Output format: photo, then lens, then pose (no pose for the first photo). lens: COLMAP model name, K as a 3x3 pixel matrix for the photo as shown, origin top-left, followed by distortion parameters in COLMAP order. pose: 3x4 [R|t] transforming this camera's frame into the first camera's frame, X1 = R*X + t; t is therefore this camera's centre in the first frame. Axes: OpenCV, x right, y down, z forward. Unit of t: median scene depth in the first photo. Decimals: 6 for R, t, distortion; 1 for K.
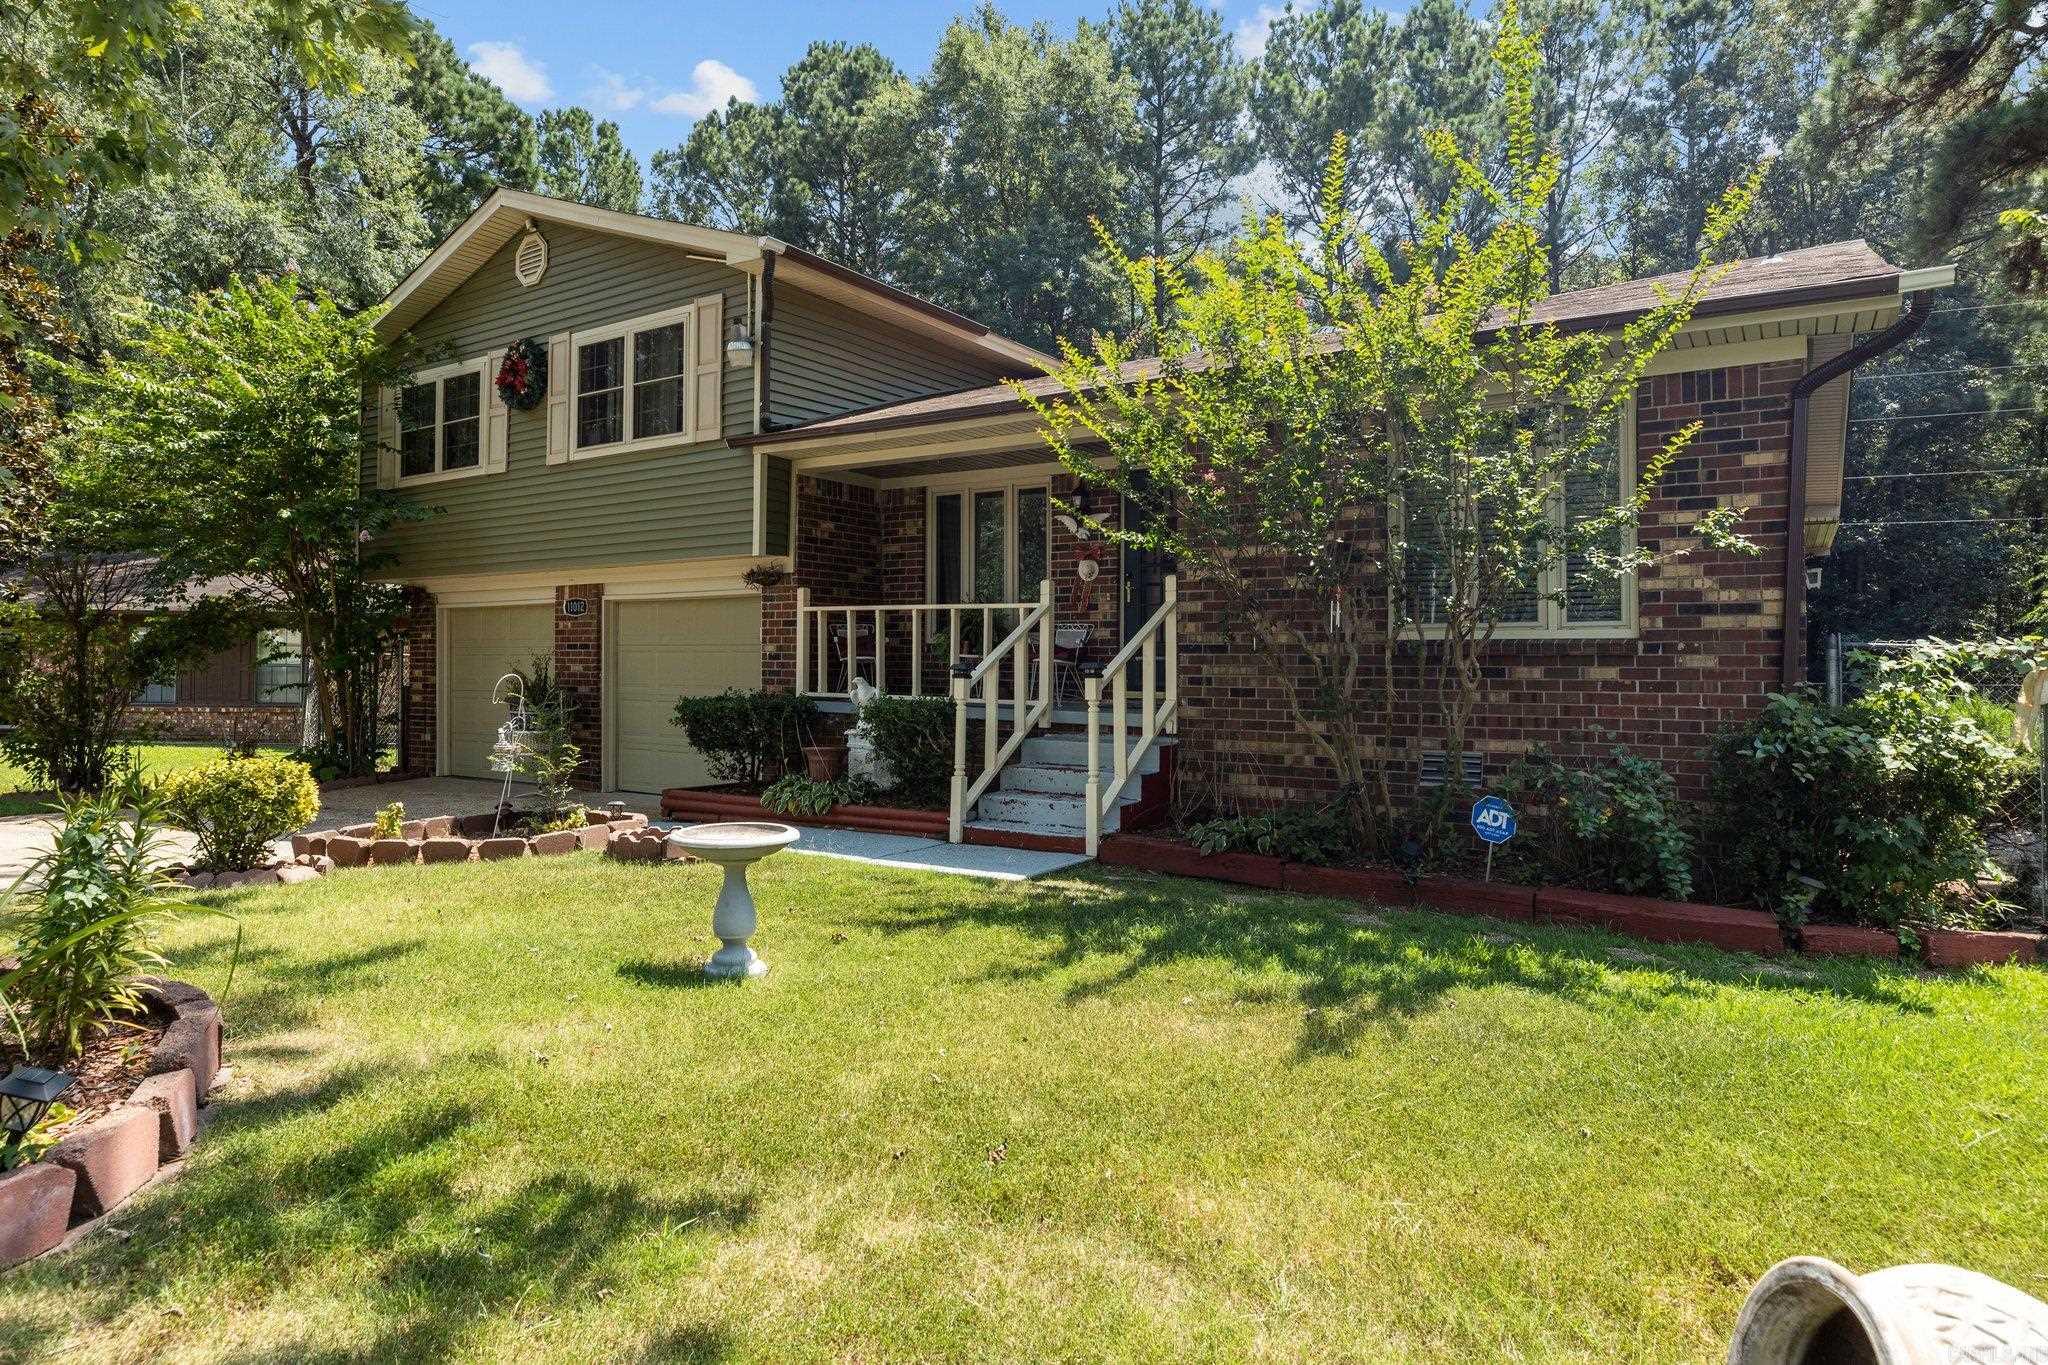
lens RADIAL K [[1158.8, 0, 1015.4], [0, 1158.8, 644.2], [0, 0, 1]] dist [0.005431, -0.000801]
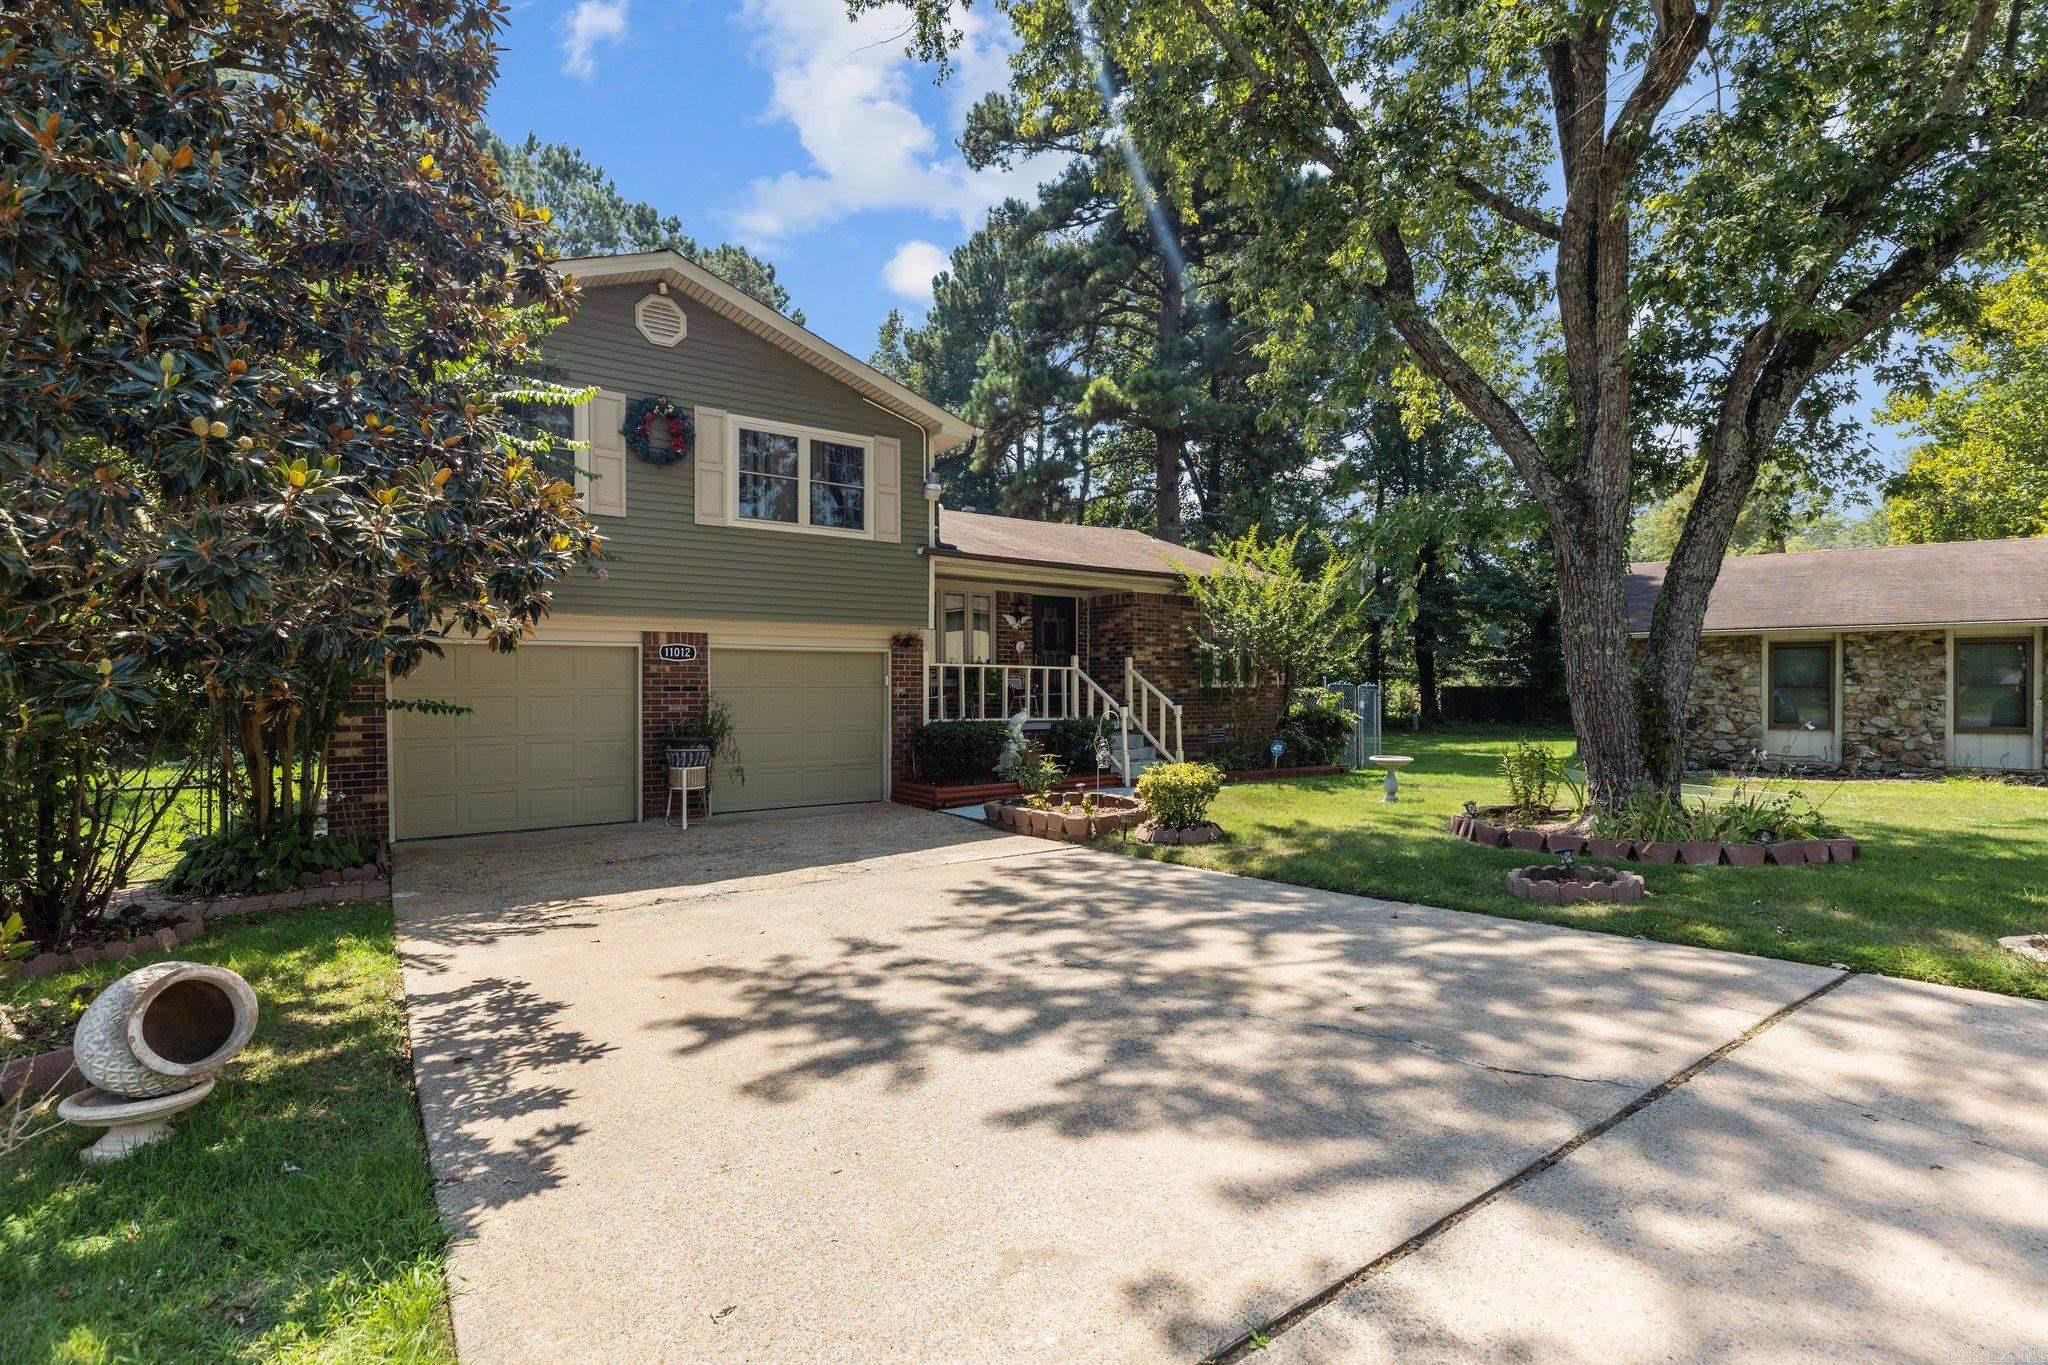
lens RADIAL K [[927.8, 0, 1032.3], [0, 927.8, 691.0], [0, 0, 1]] dist [0.005184, -0.000887]
pose [[0.358874, -0.010989, 0.933321, -1.288358], [-0.015380, 0.999725, 0.017684, -0.019746], [-0.933259, -0.020701, 0.358606, 0.449870]]
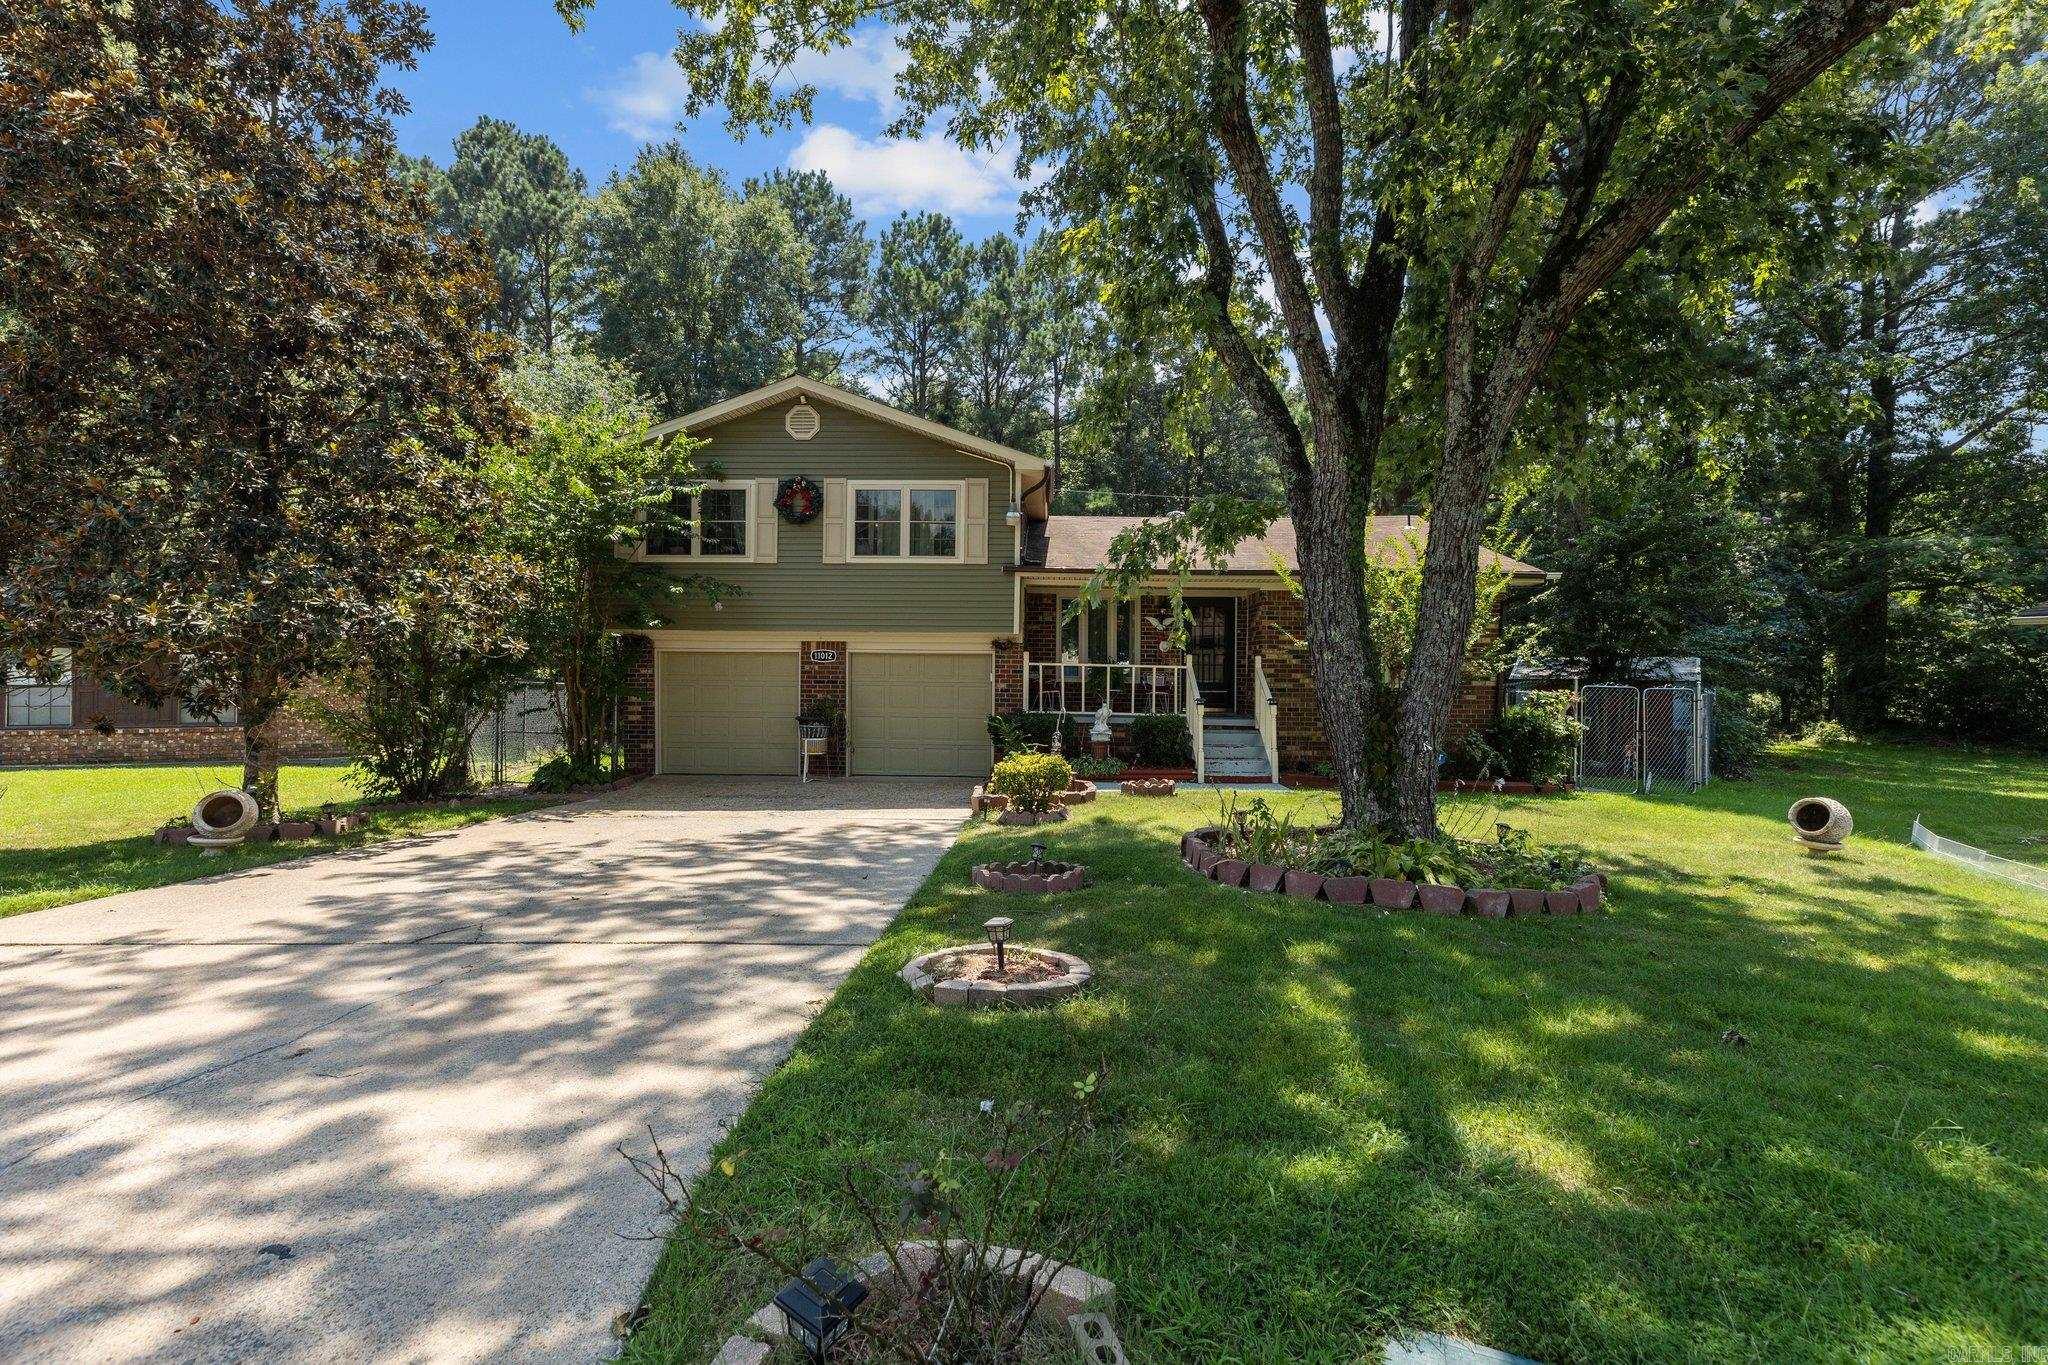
lens RADIAL K [[927.8, 0, 1022.9], [0, 927.8, 675.3], [0, 0, 1]] dist [0.005184, -0.000887]
pose [[0.847185, 0.003272, 0.531288, -0.961211], [-0.015631, 0.999702, 0.018768, -0.040255], [-0.531068, -0.024204, 0.846983, -0.197779]]
